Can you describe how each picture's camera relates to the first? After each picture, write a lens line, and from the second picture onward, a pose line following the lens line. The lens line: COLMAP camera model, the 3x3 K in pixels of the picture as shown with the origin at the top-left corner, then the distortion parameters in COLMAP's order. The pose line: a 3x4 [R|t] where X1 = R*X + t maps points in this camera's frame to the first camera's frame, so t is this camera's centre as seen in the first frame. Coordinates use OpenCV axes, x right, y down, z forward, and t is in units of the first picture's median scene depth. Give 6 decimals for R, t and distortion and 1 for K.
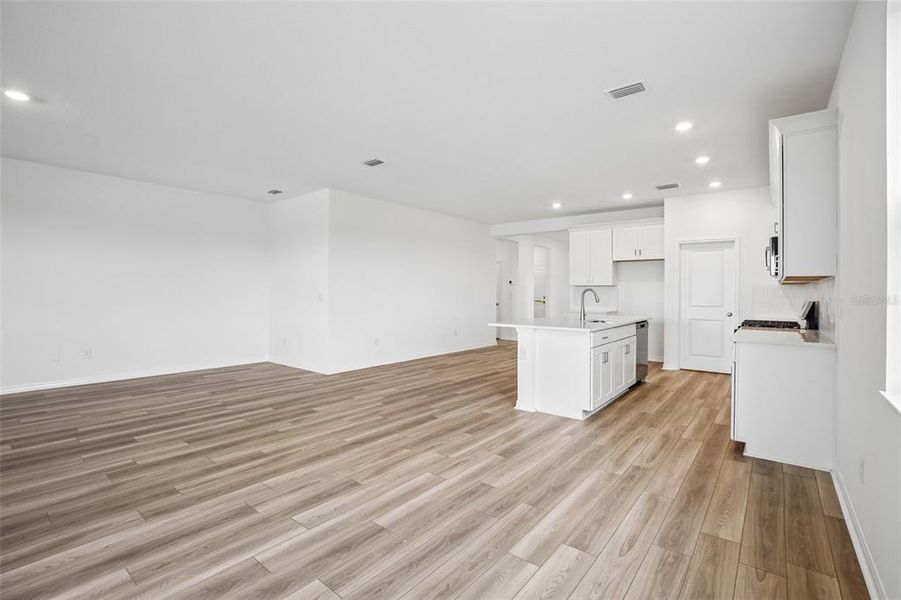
lens RADIAL K [[412.5, 0, 456.0], [0, 412.5, 292.5], [0, 0, 1]] dist [-0.029440, 0.005609]
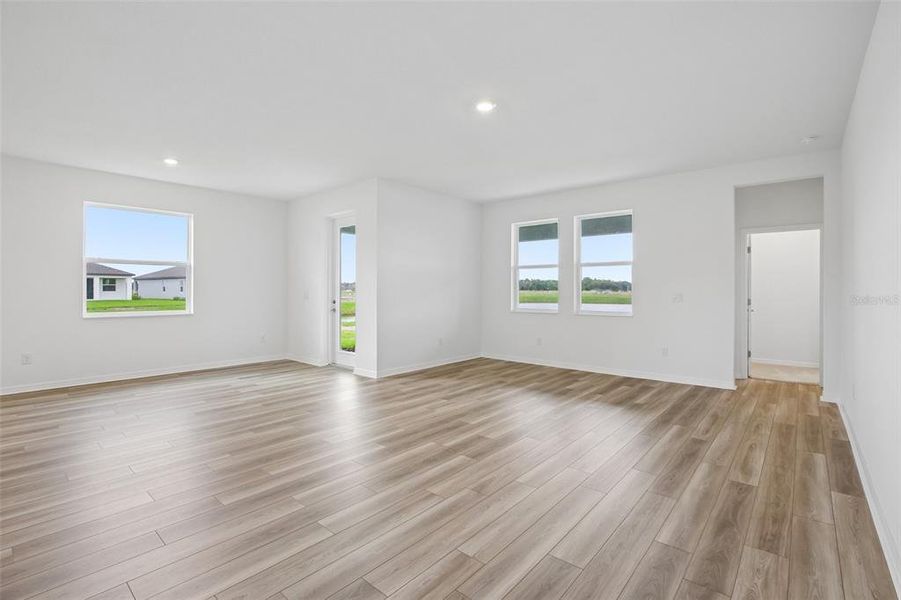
lens RADIAL K [[412.5, 0, 456.0], [0, 412.5, 292.5], [0, 0, 1]] dist [-0.029440, 0.005609]
pose [[-0.999021, -0.008614, 0.043390, -1.082754], [-0.008457, 0.999957, 0.003804, -0.002427], [-0.043421, 0.003434, -0.999051, 2.107530]]
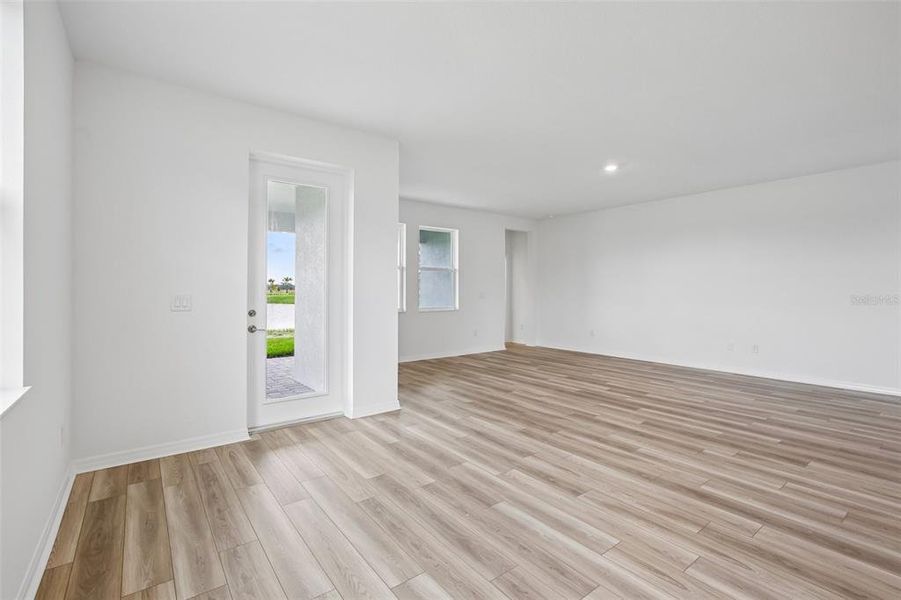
lens RADIAL K [[415.5, 0, 456.0], [0, 415.5, 291.0], [0, 0, 1]] dist [-0.004544, -0.000245]
pose [[-0.241554, -0.004834, -0.970375, 0.644438], [-0.001855, 0.999988, -0.004520, 0.002562], [0.970386, 0.000708, -0.241560, 0.813998]]
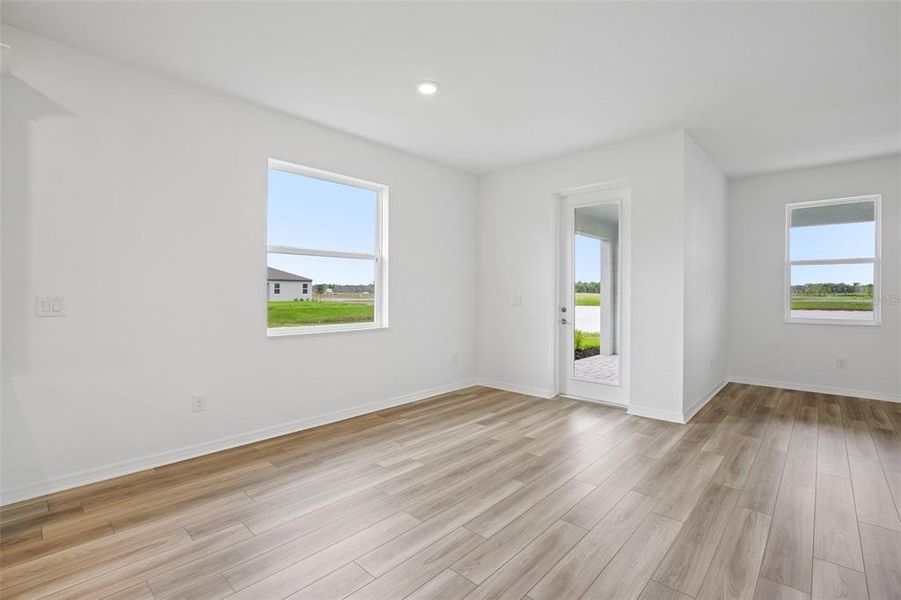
lens RADIAL K [[410.1, 0, 456.4], [0, 410.1, 297.0], [0, 0, 1]] dist [-0.015613, 0.000247]
pose [[-0.997467, -0.009237, 0.070523, -0.056350], [-0.008578, 0.999917, 0.009632, -0.000034], [-0.070606, 0.009003, -0.997464, 1.573459]]
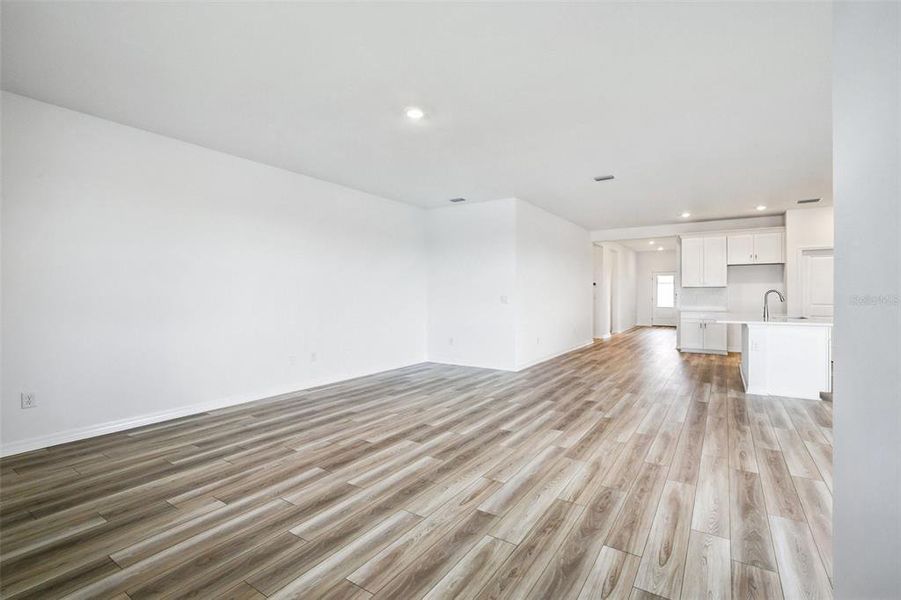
lens RADIAL K [[410.1, 0, 456.4], [0, 410.1, 297.0], [0, 0, 1]] dist [-0.015613, 0.000247]
pose [[0.996024, -0.009380, 0.088586, -1.097057], [0.008785, 0.999936, 0.007103, -0.007190], [-0.088647, -0.006297, 0.996043, -0.099454]]
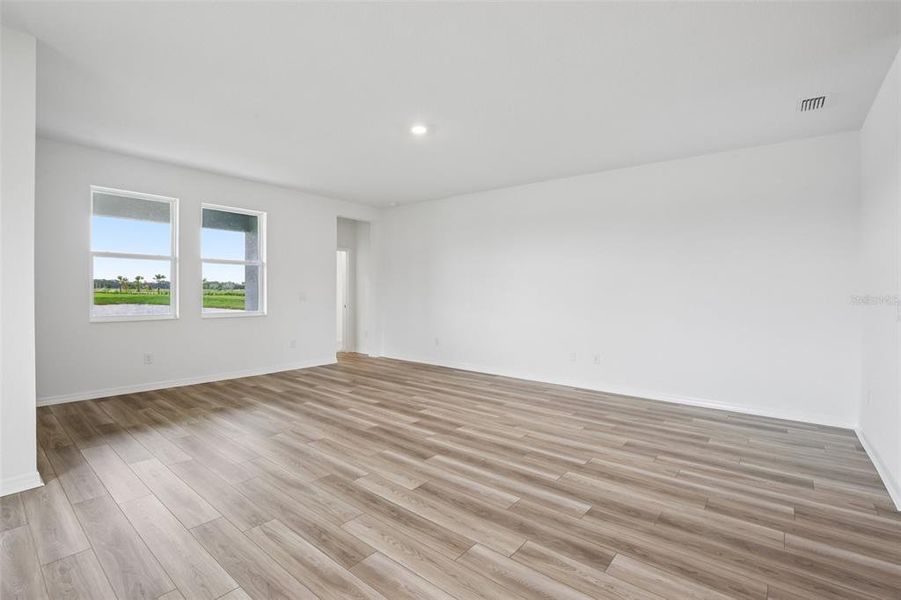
lens RADIAL K [[412.5, 0, 456.0], [0, 412.5, 292.5], [0, 0, 1]] dist [-0.029440, 0.005609]
pose [[-0.013335, -0.005114, -0.999898, 0.134965], [-0.009843, 0.999939, -0.004983, -0.001145], [0.999863, 0.009775, -0.013385, 1.141380]]
